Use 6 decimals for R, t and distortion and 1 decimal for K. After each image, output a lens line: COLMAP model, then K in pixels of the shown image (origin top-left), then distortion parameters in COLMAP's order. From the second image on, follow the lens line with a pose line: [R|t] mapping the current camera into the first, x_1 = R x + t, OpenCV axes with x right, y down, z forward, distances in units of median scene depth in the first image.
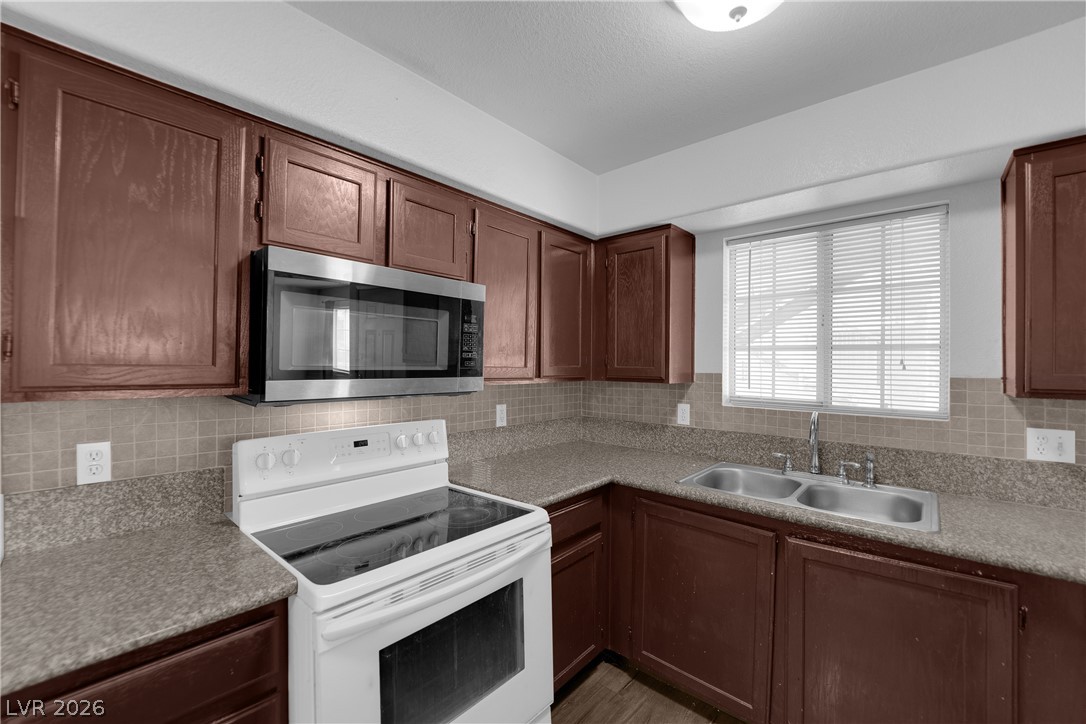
lens RADIAL K [[438.2, 0, 539.3], [0, 438.2, 364.1], [0, 0, 1]] dist [-0.007127, -0.005235]
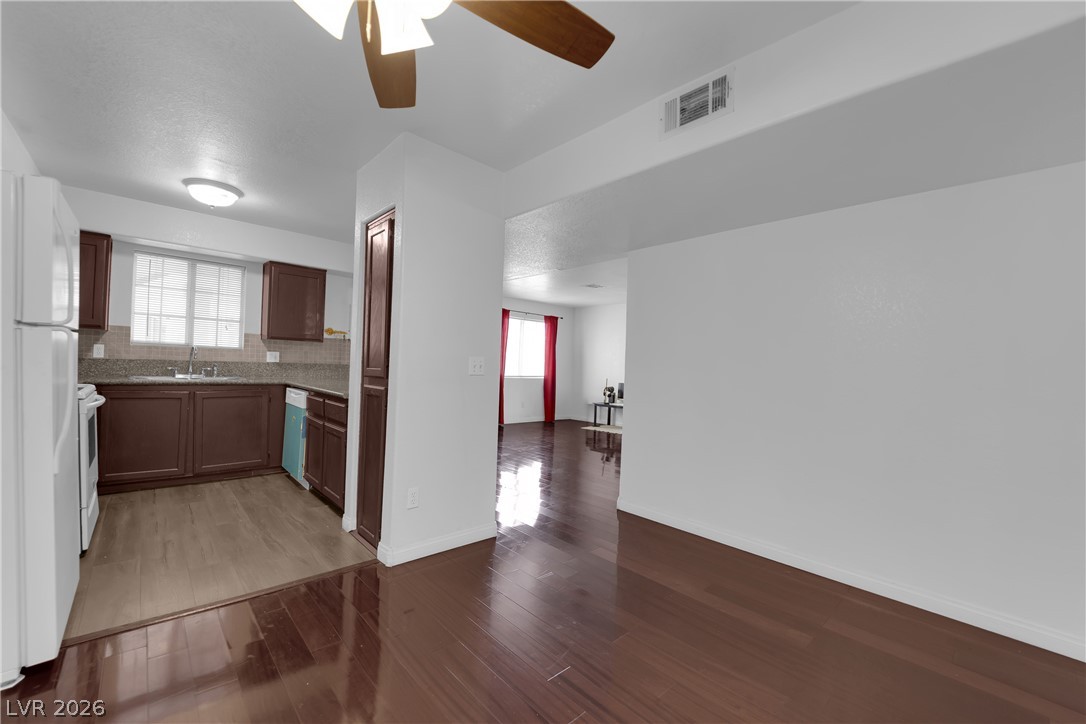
lens RADIAL K [[438.2, 0, 539.3], [0, 438.2, 364.1], [0, 0, 1]] dist [-0.007127, -0.005235]
pose [[0.097925, -0.002554, 0.995191, -1.420602], [-0.034527, 0.999386, 0.005962, 0.129602], [-0.994595, -0.034944, 0.097776, -0.986097]]
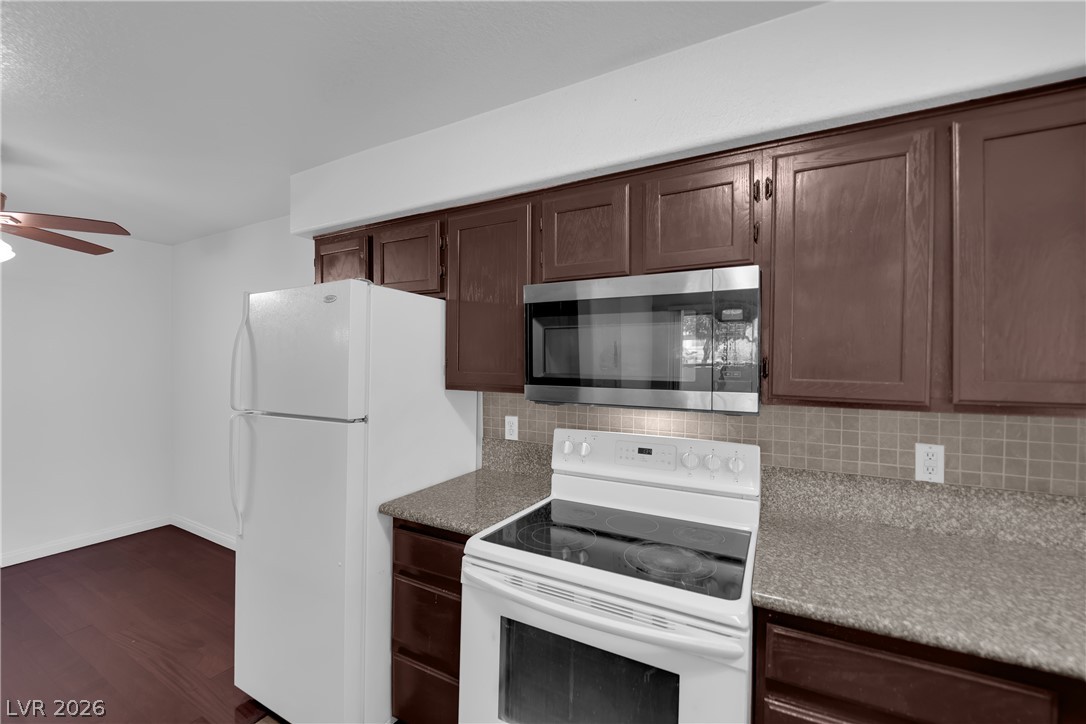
lens RADIAL K [[438.2, 0, 539.3], [0, 438.2, 364.1], [0, 0, 1]] dist [-0.007127, -0.005235]
pose [[0.232083, -0.003107, -0.972691, 0.456811], [-0.003934, 0.999984, -0.004132, -0.013183], [0.972688, 0.004786, 0.232067, 0.459109]]
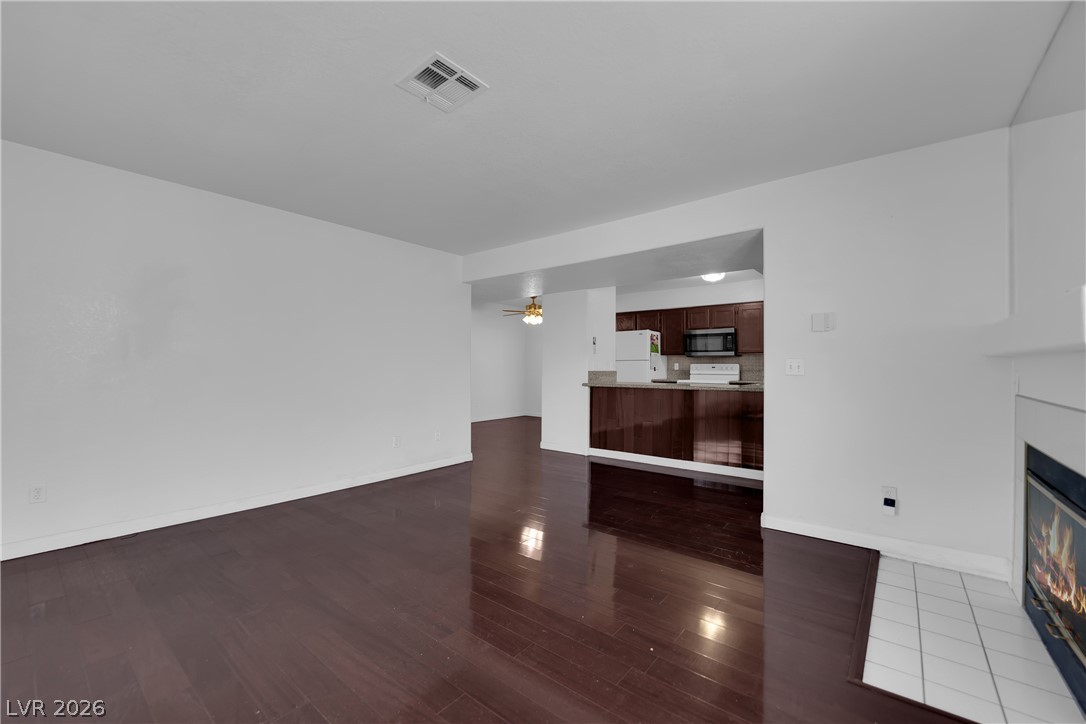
lens RADIAL K [[438.2, 0, 539.3], [0, 438.2, 364.1], [0, 0, 1]] dist [-0.007127, -0.005235]
pose [[0.049112, -0.010689, -0.998736, 3.451413], [-0.000553, 0.999942, -0.010729, 0.173087], [0.998793, 0.001079, 0.049103, -0.864291]]
